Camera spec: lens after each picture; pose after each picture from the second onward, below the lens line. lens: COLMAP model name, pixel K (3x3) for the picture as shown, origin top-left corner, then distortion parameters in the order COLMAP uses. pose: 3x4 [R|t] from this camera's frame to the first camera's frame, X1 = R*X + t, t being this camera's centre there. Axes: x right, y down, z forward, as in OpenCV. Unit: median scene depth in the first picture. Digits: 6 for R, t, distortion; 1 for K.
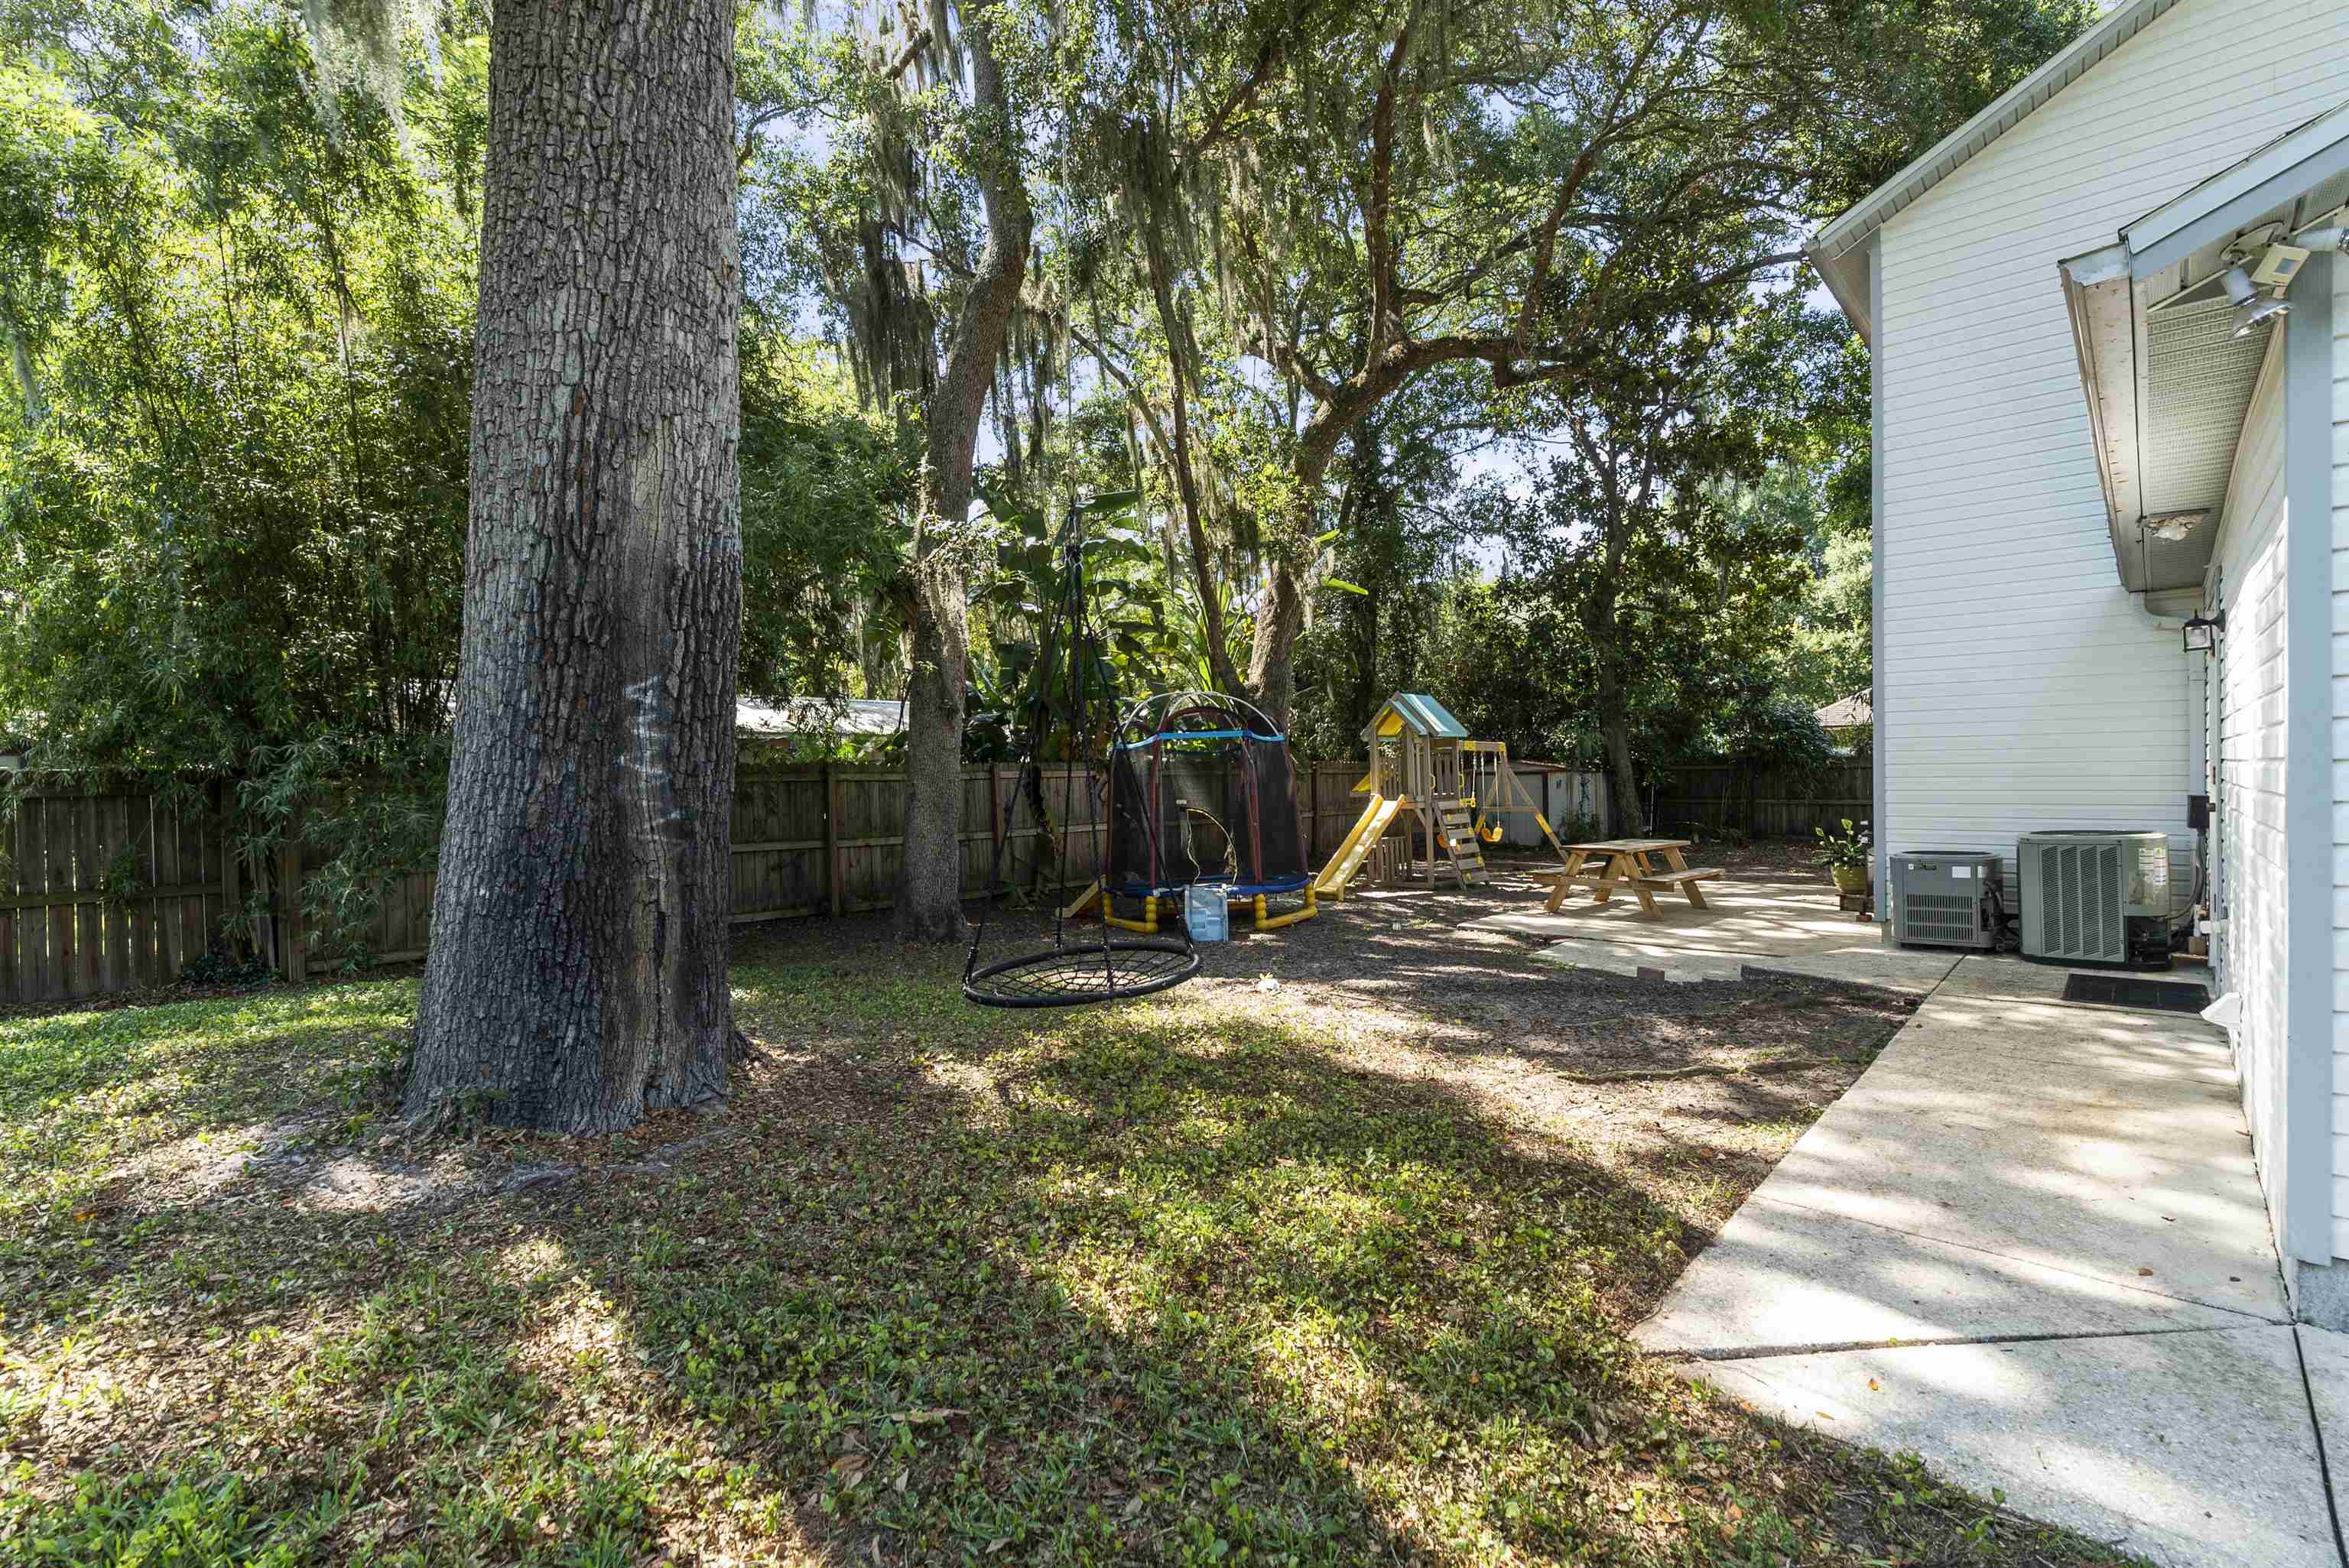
lens RADIAL K [[1056.1, 0, 1182.6], [0, 1056.1, 790.8], [0, 0, 1]] dist [0.000036, 0.001148]
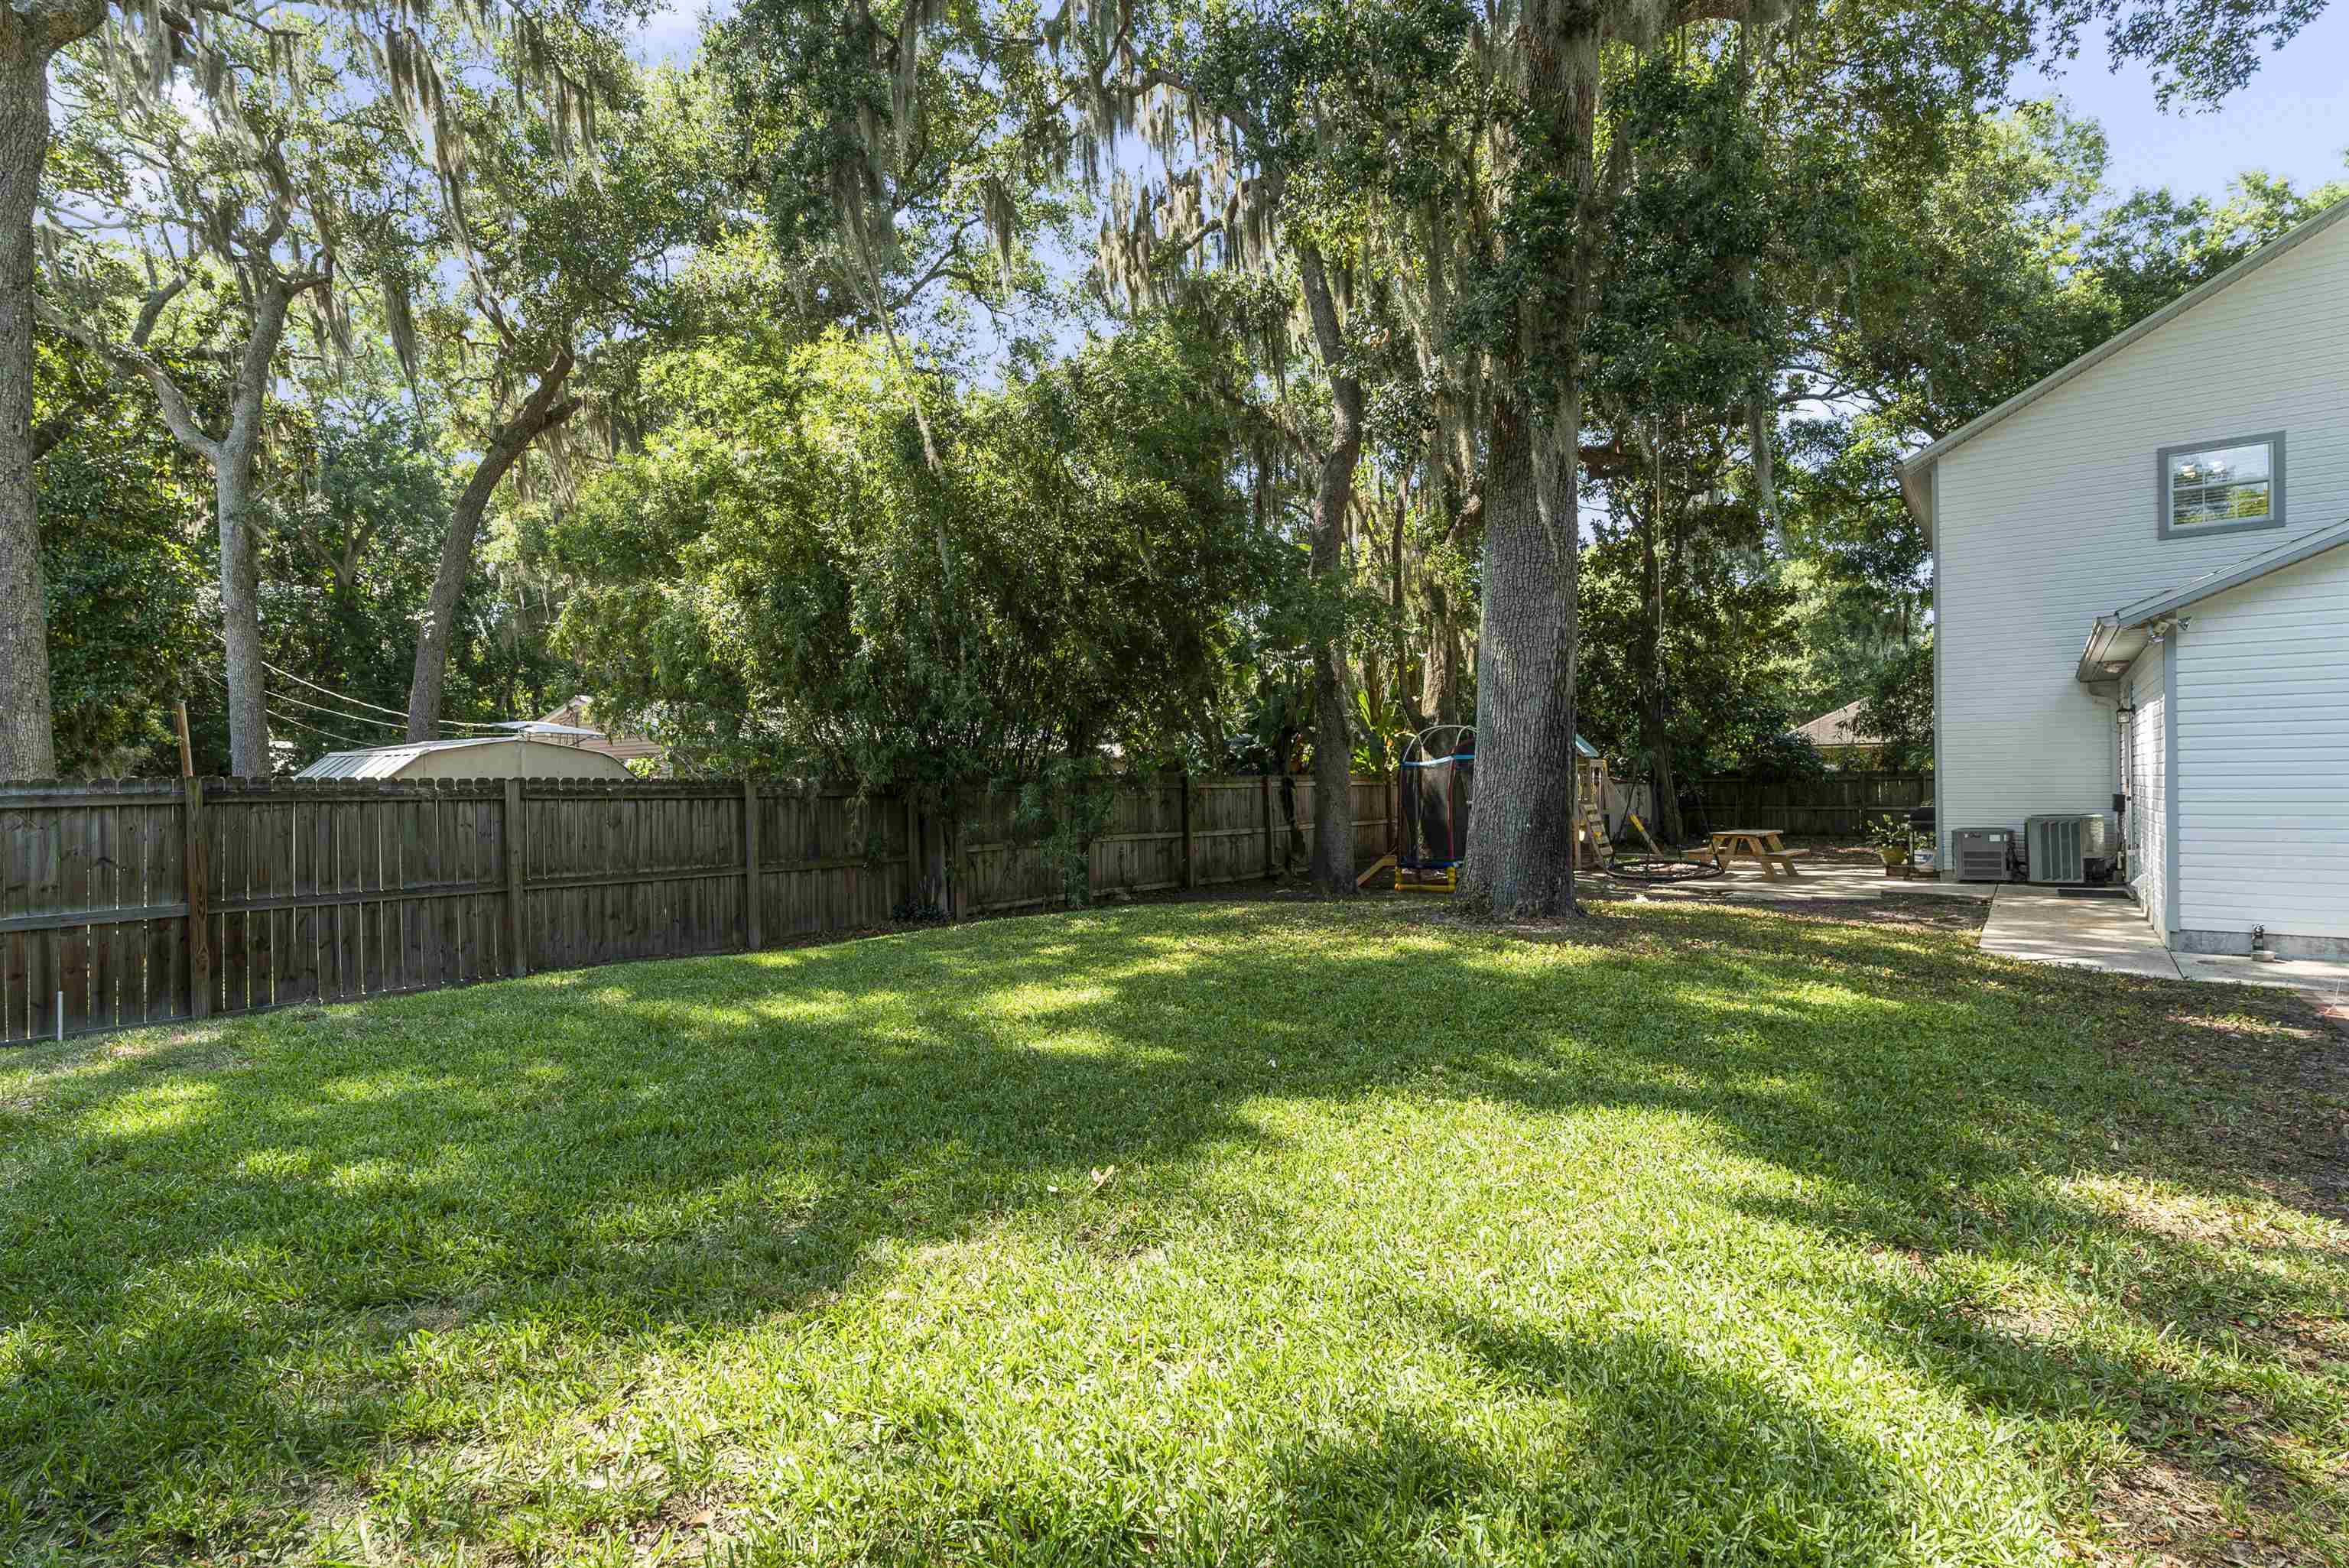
lens RADIAL K [[1147.4, 0, 1167.5], [0, 1147.4, 785.7], [0, 0, 1]] dist [-0.008488, 0.000453]
pose [[0.995345, -0.000782, 0.096374, -0.884044], [0.002515, 0.999837, -0.017859, 0.020987], [-0.096344, 0.018018, 0.995185, -0.825179]]
